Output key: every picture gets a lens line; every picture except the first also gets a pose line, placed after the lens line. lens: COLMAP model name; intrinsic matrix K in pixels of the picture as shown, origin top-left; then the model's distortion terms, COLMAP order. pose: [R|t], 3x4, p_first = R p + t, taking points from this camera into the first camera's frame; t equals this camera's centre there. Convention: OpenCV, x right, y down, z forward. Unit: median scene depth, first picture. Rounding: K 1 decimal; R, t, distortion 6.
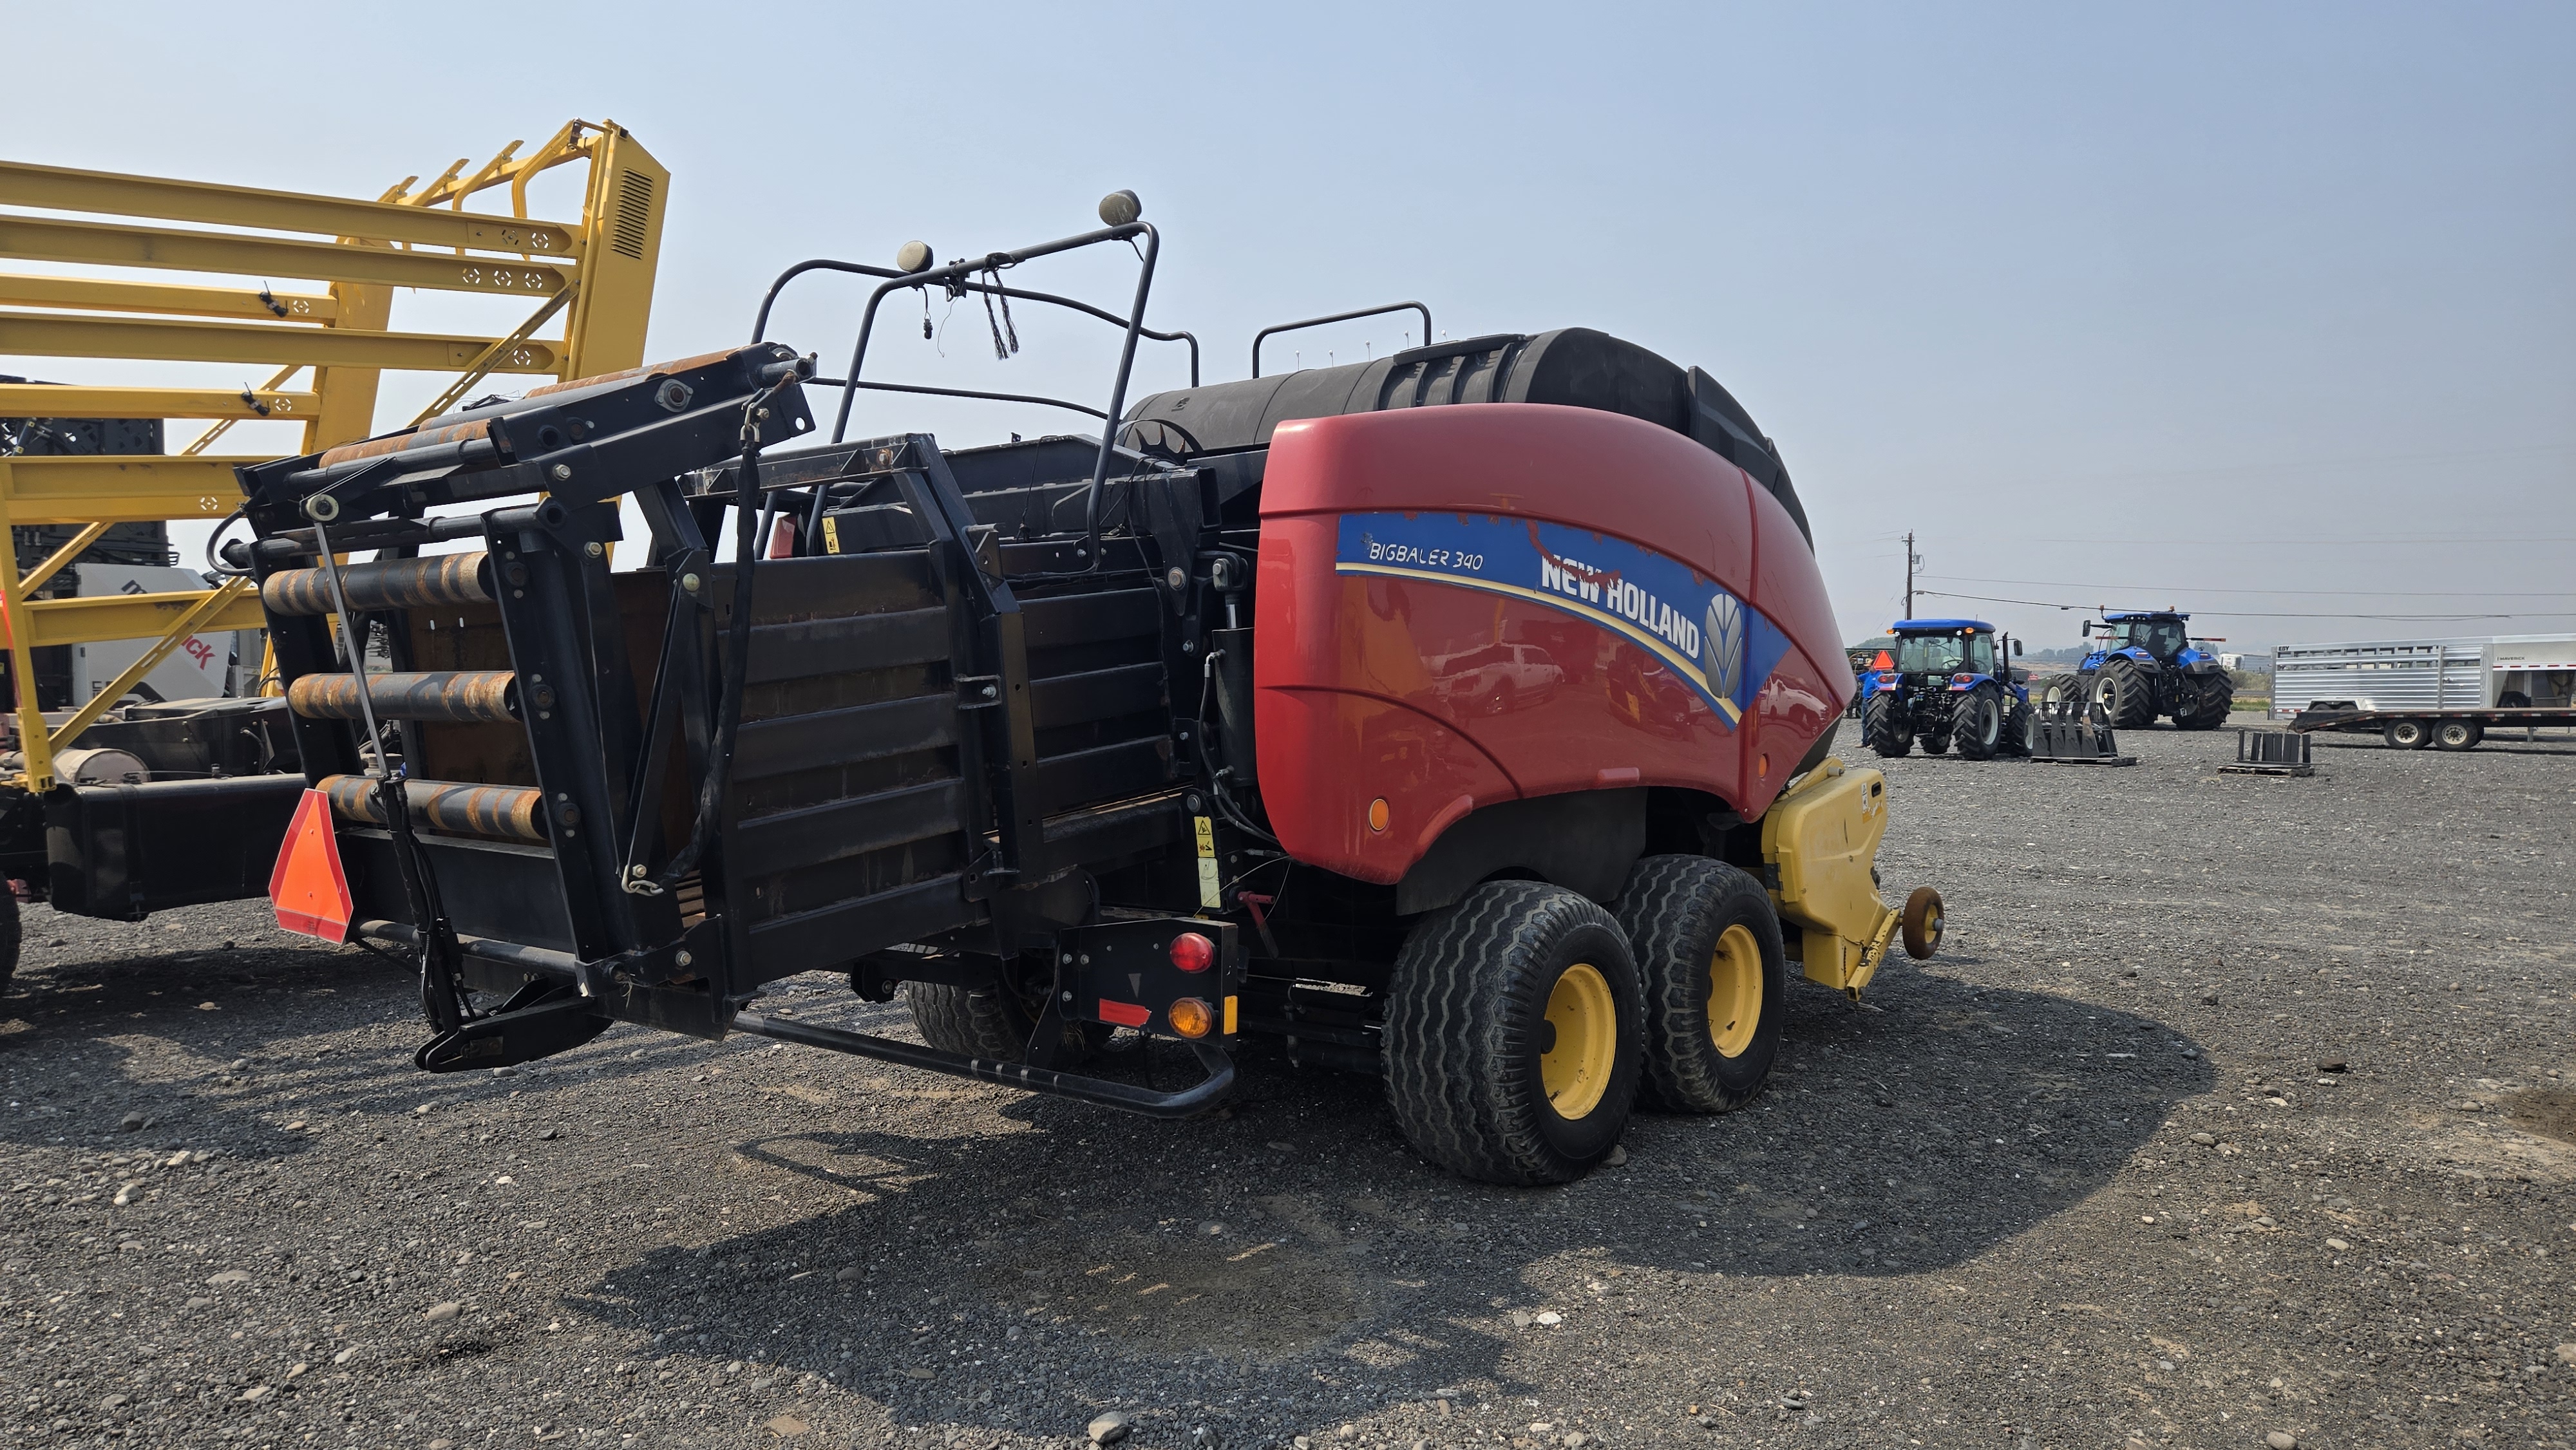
lens RADIAL K [[1667.1, 0, 1240.3], [0, 1667.1, 718.6], [0, 0, 1]] dist [0.042373, -0.002044]
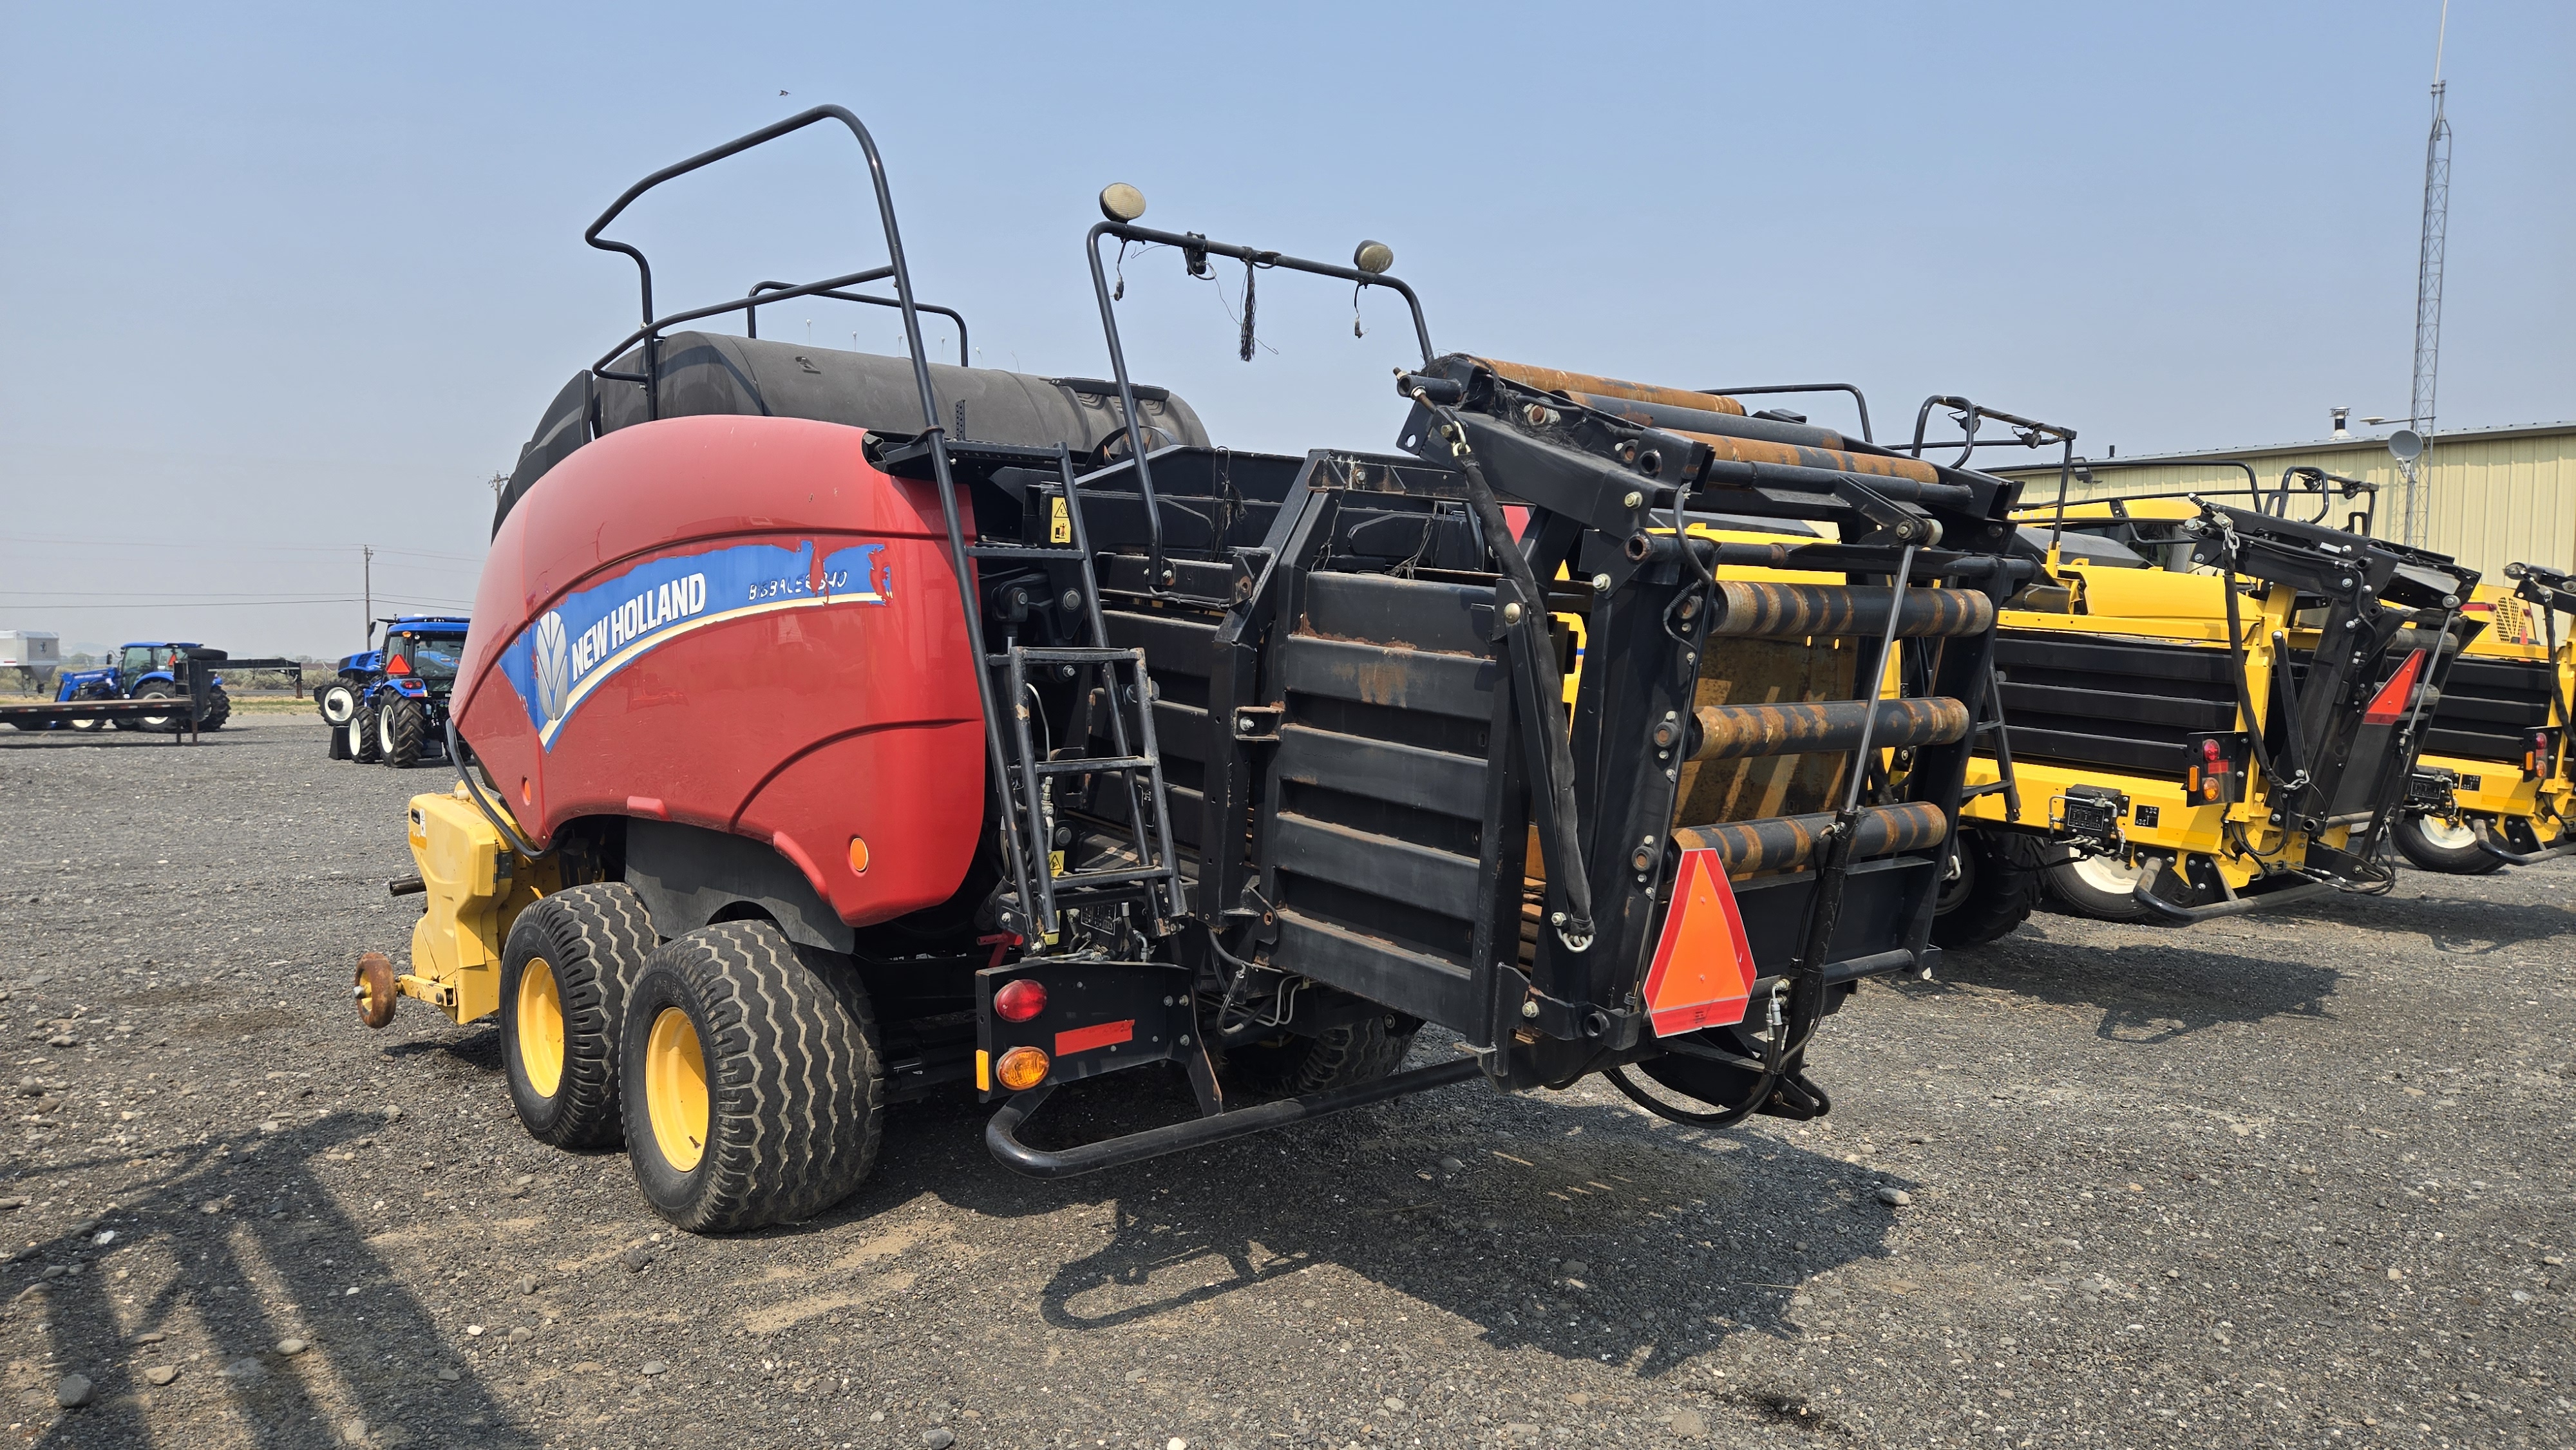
lens RADIAL K [[1667.1, 0, 1240.3], [0, 1667.1, 718.6], [0, 0, 1]] dist [0.042373, -0.002044]
pose [[0.208562, -0.033601, 0.977432, -1.068079], [0.032029, 0.999108, 0.027512, -0.038528], [-0.977485, 0.025568, 0.209452, 0.808983]]
